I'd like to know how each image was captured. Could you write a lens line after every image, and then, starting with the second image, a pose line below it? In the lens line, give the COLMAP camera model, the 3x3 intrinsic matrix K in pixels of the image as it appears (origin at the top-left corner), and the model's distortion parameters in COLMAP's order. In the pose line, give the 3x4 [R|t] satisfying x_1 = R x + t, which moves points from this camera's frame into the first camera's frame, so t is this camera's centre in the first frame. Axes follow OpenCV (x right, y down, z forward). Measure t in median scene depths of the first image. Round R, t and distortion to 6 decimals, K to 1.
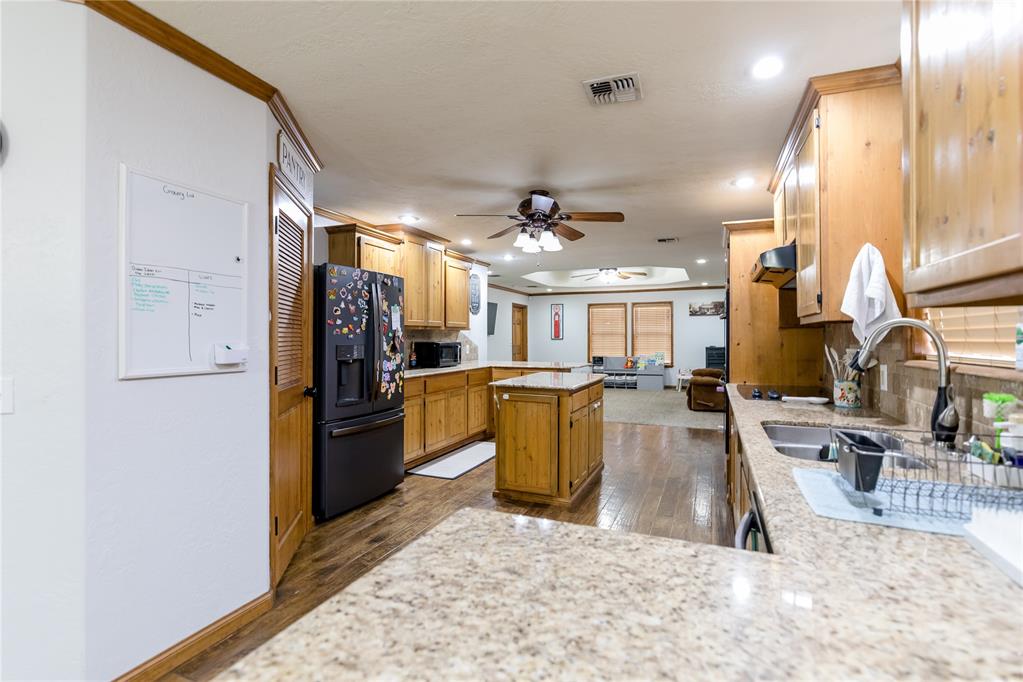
lens RADIAL K [[481.9, 0, 514.0], [0, 481.9, 337.8], [0, 0, 1]] dist [-0.001848, -0.000490]
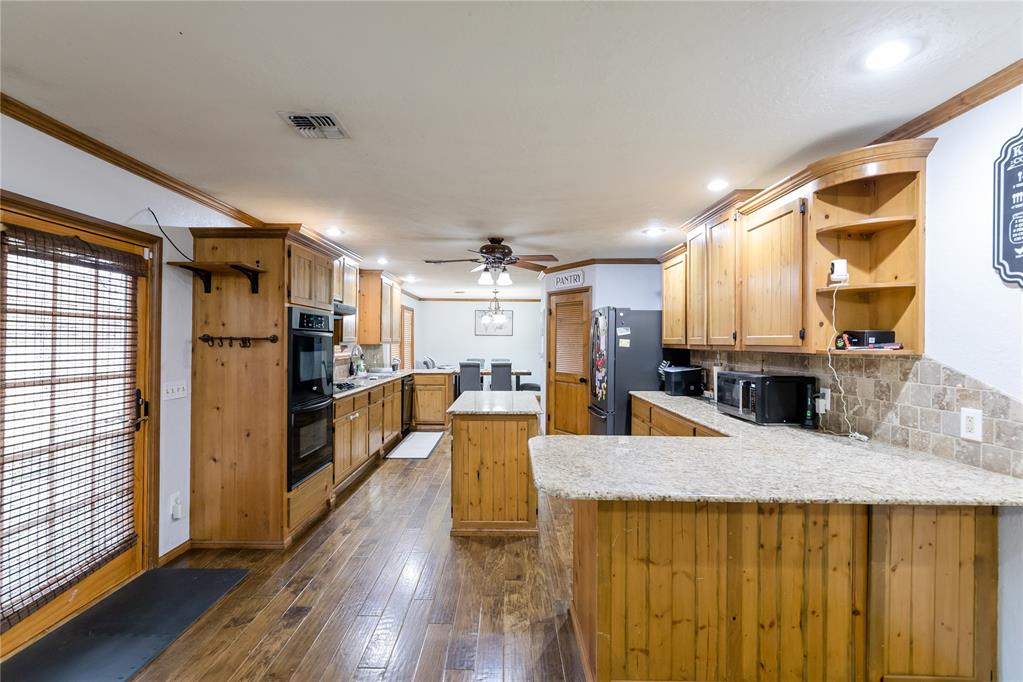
lens RADIAL K [[444.8, 0, 499.3], [0, 444.8, 341.9], [0, 0, 1]] dist [0.000873, -0.000199]
pose [[-0.931952, -0.005589, -0.362539, 0.469912], [-0.006999, 0.999972, 0.002575, -0.039985], [0.362515, 0.004937, -0.931965, 2.130145]]
